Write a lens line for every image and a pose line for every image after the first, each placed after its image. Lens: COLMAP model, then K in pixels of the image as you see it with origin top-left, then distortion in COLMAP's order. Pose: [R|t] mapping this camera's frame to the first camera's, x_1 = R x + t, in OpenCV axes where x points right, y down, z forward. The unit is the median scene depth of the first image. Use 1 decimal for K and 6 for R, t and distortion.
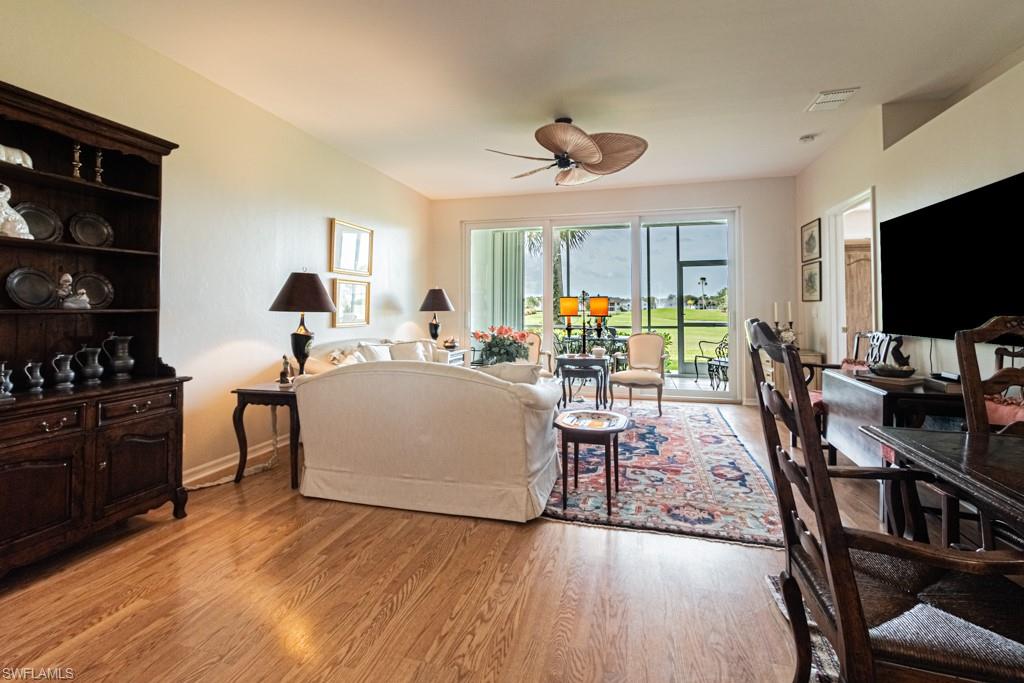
lens RADIAL K [[476.9, 0, 508.6], [0, 476.9, 294.6], [0, 0, 1]] dist [0.001701, -0.000382]
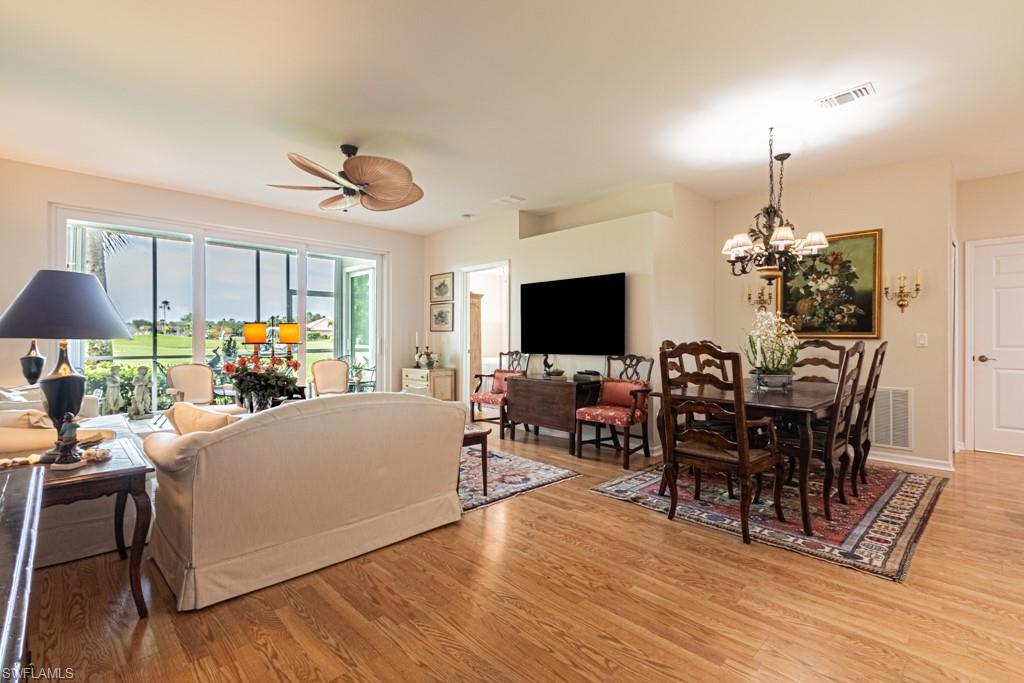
lens RADIAL K [[463.8, 0, 502.5], [0, 463.8, 336.8], [0, 0, 1]] dist [0.000402, -0.000799]
pose [[0.512050, 0.003654, 0.858948, -0.735000], [-0.030608, 0.999433, 0.013995, 0.009514], [-0.858410, -0.033457, 0.511872, 0.285340]]
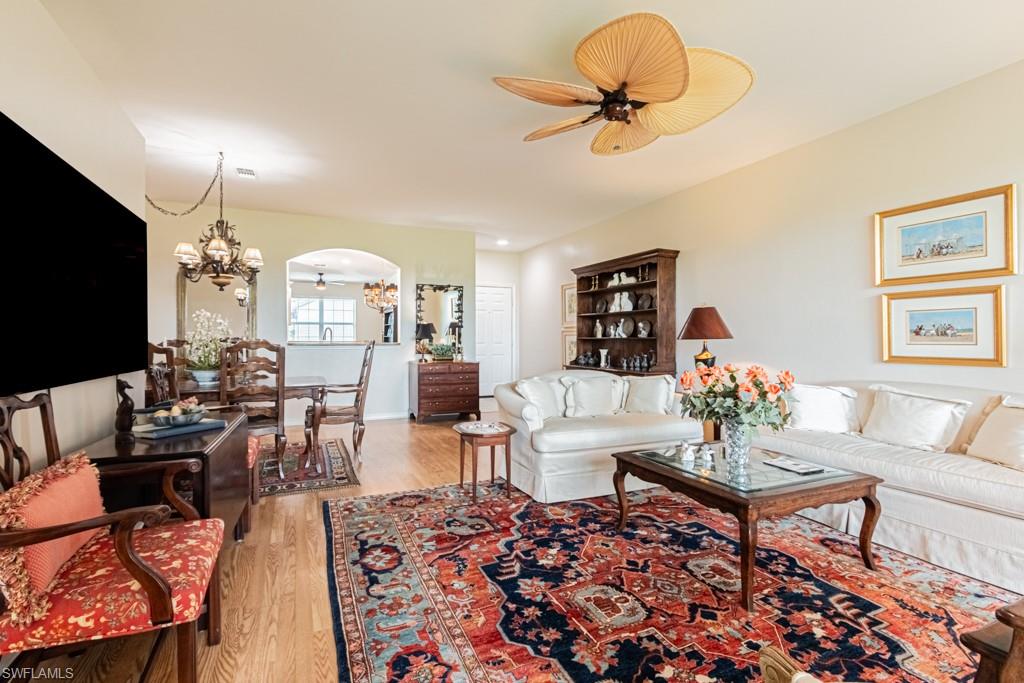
lens RADIAL K [[463.8, 0, 502.5], [0, 463.8, 336.8], [0, 0, 1]] dist [0.000402, -0.000799]
pose [[-0.776238, 0.000548, -0.630440, 0.835807], [0.021310, 0.999451, -0.025369, 0.055812], [0.630080, -0.033127, -0.775823, 1.845389]]
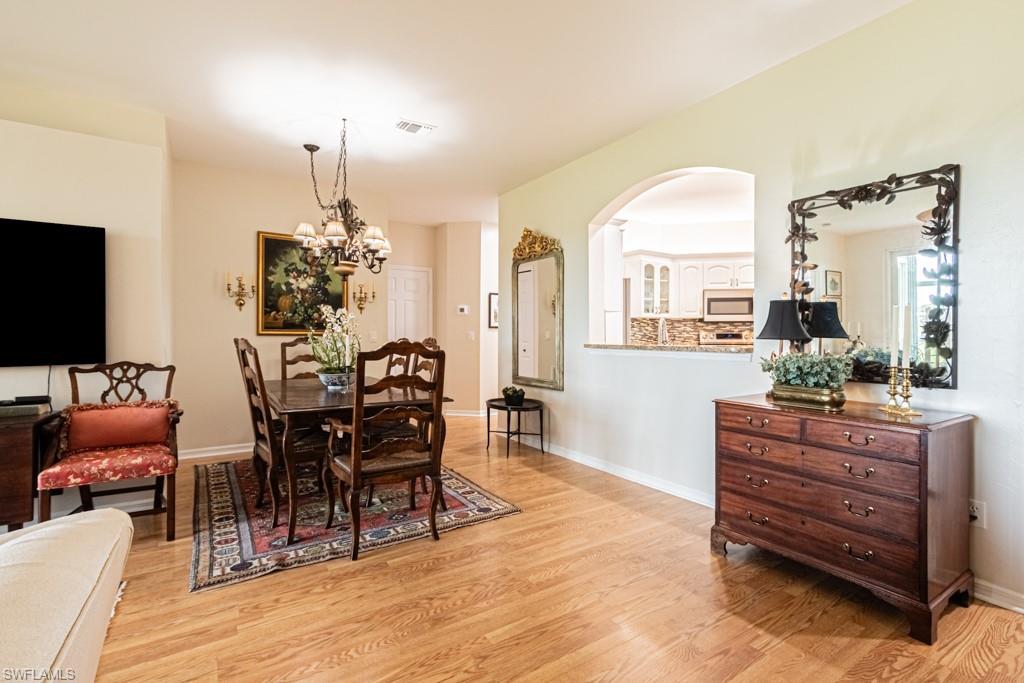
lens RADIAL K [[458.4, 0, 507.8], [0, 458.4, 340.3], [0, 0, 1]] dist [0.003263, 0.000179]
pose [[-0.745276, -0.007146, 0.666718, -0.427422], [-0.021872, 0.999666, -0.013735, 0.027372], [-0.666398, -0.024819, -0.745183, 0.886834]]
